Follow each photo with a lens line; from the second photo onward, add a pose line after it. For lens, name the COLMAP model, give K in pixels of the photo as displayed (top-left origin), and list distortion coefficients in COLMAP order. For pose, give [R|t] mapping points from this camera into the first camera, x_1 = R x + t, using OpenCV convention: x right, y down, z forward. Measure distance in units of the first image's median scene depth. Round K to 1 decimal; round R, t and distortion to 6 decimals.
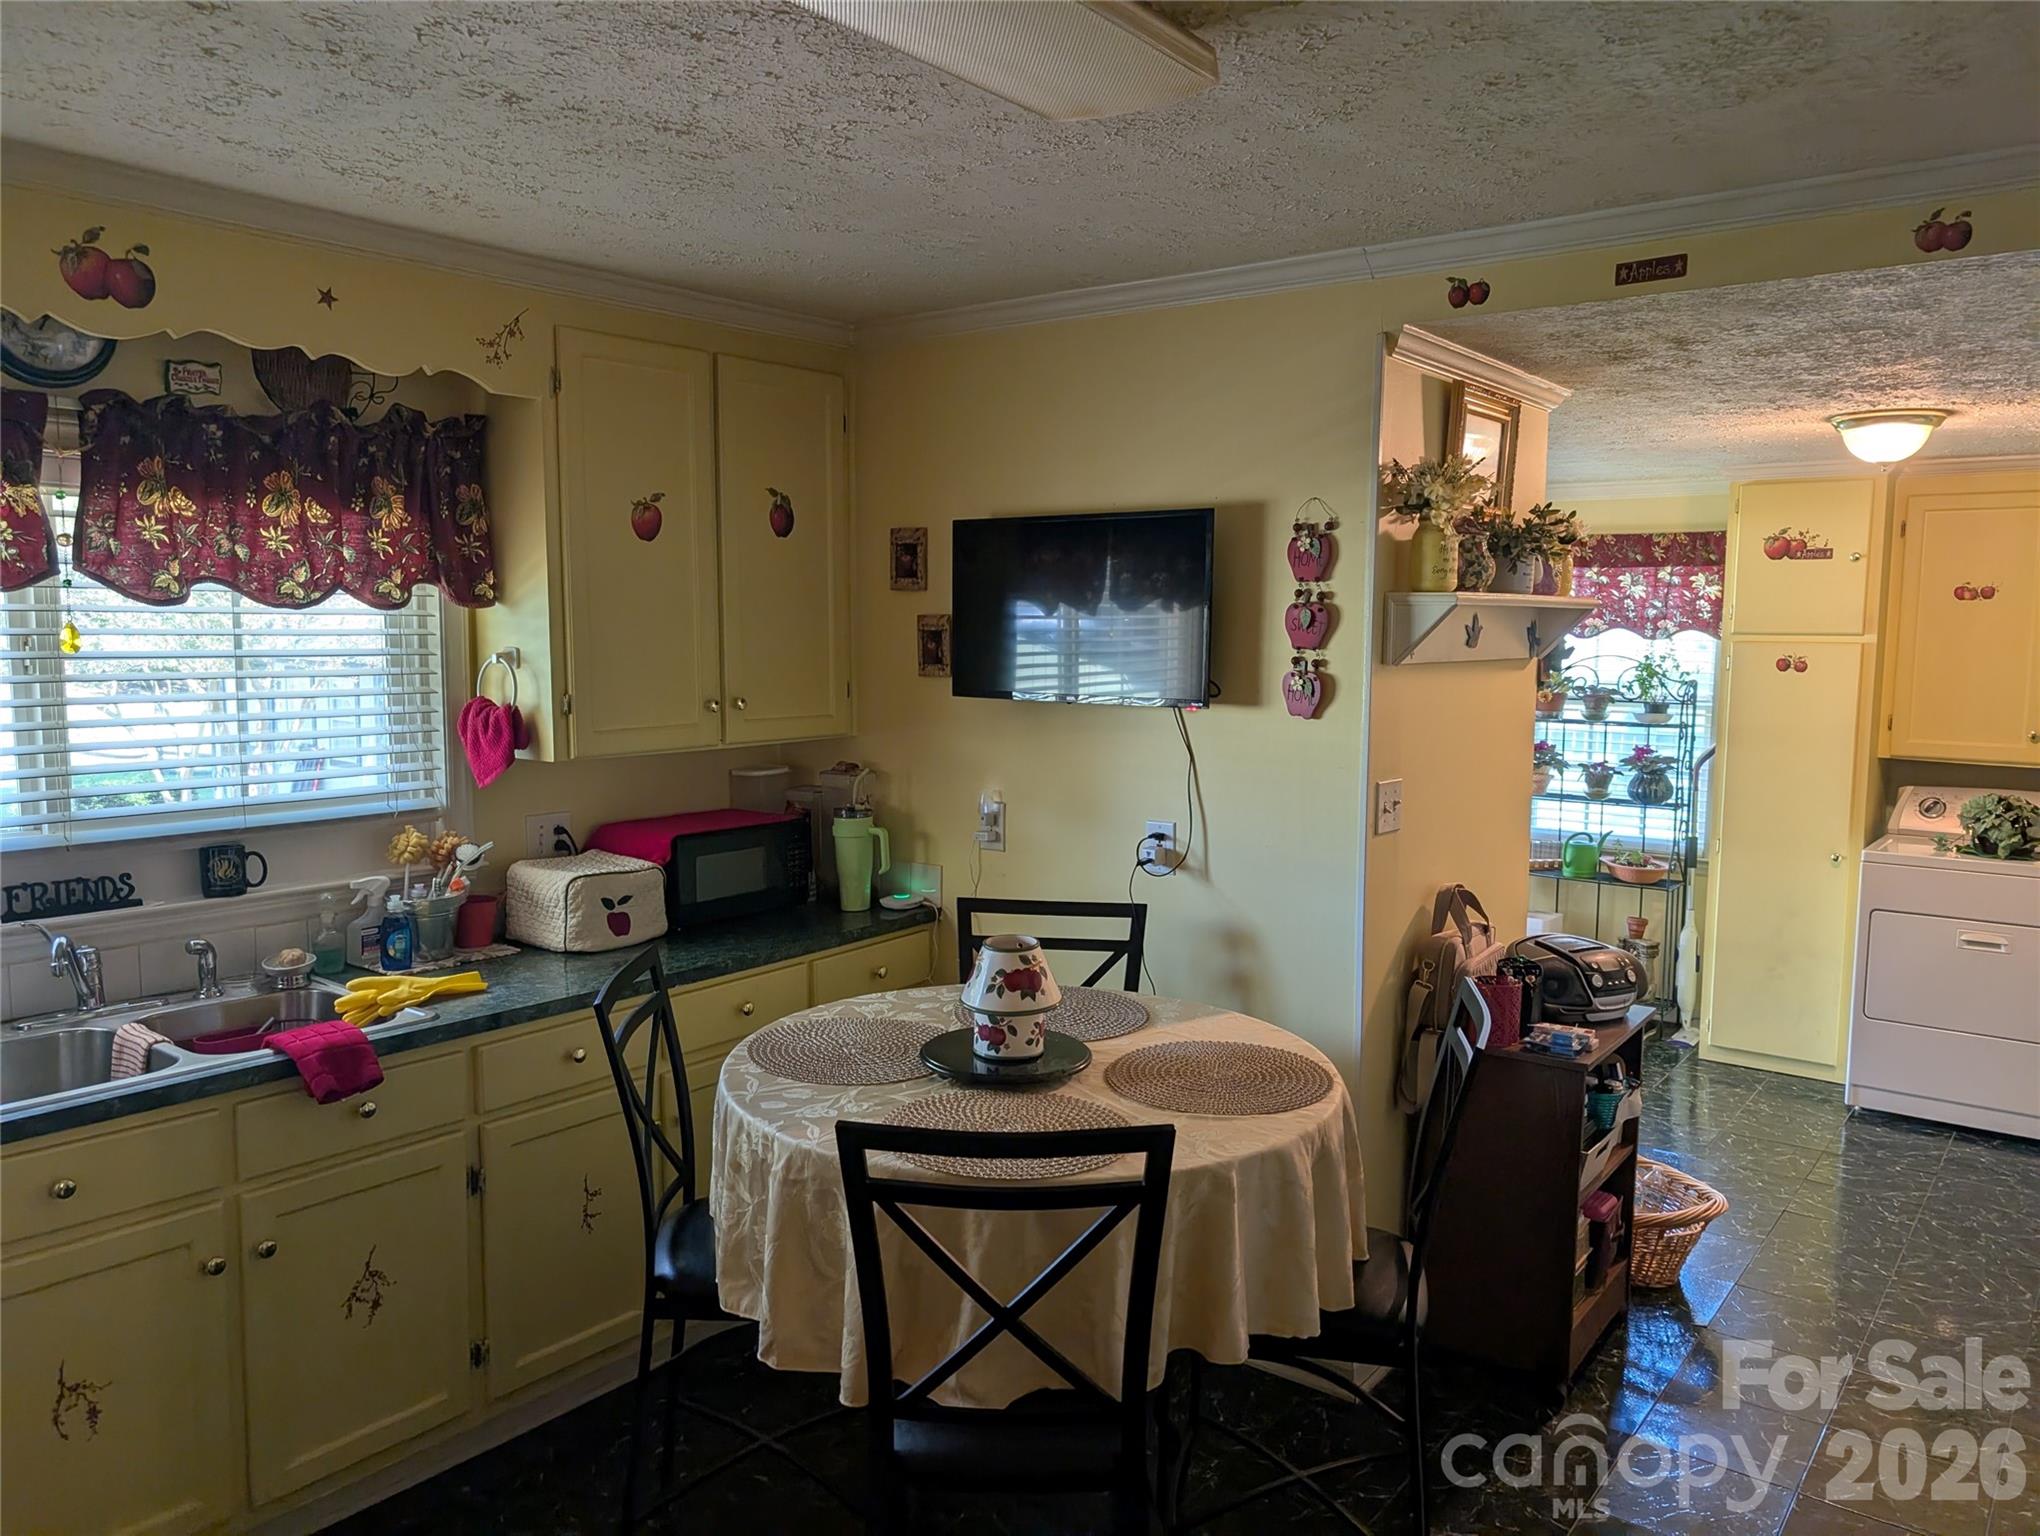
lens RADIAL K [[1491.8, 0, 1022.8], [0, 1491.8, 774.9], [0, 0, 1]] dist [0.033404, -0.035577]
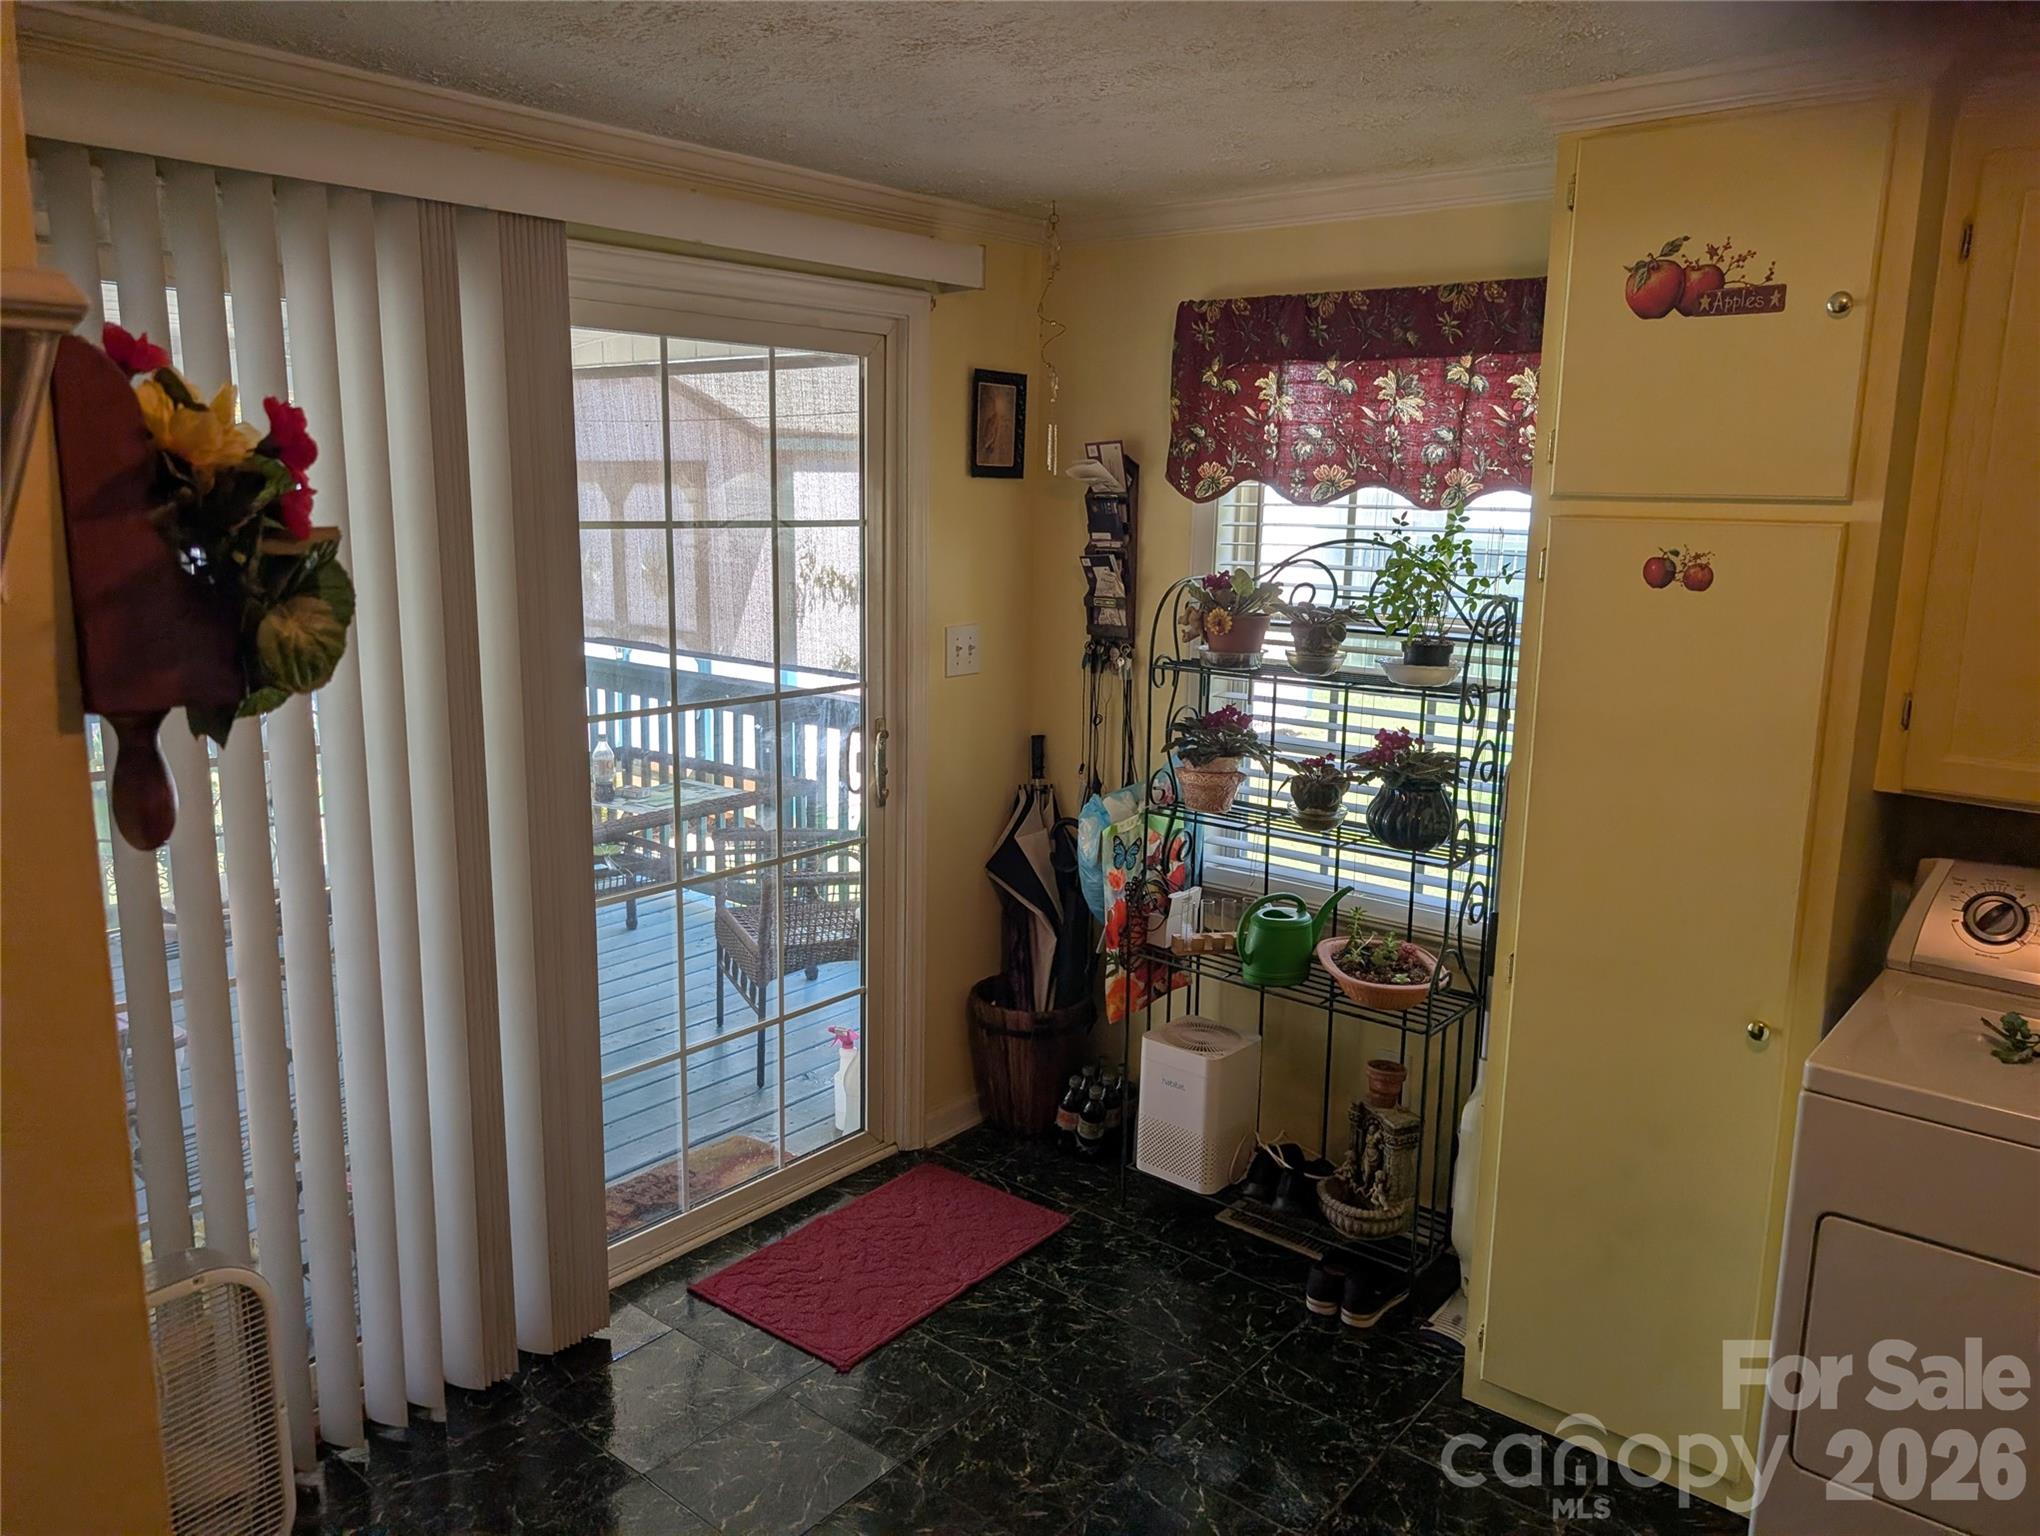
lens RADIAL K [[1491.8, 0, 1009.8], [0, 1491.8, 759.5], [0, 0, 1]] dist [0.033404, -0.035577]
pose [[0.999184, 0.013164, -0.038175, 0.305272], [-0.010039, 0.996669, 0.080935, -0.047566], [0.039114, -0.080486, 0.995988, 0.508122]]
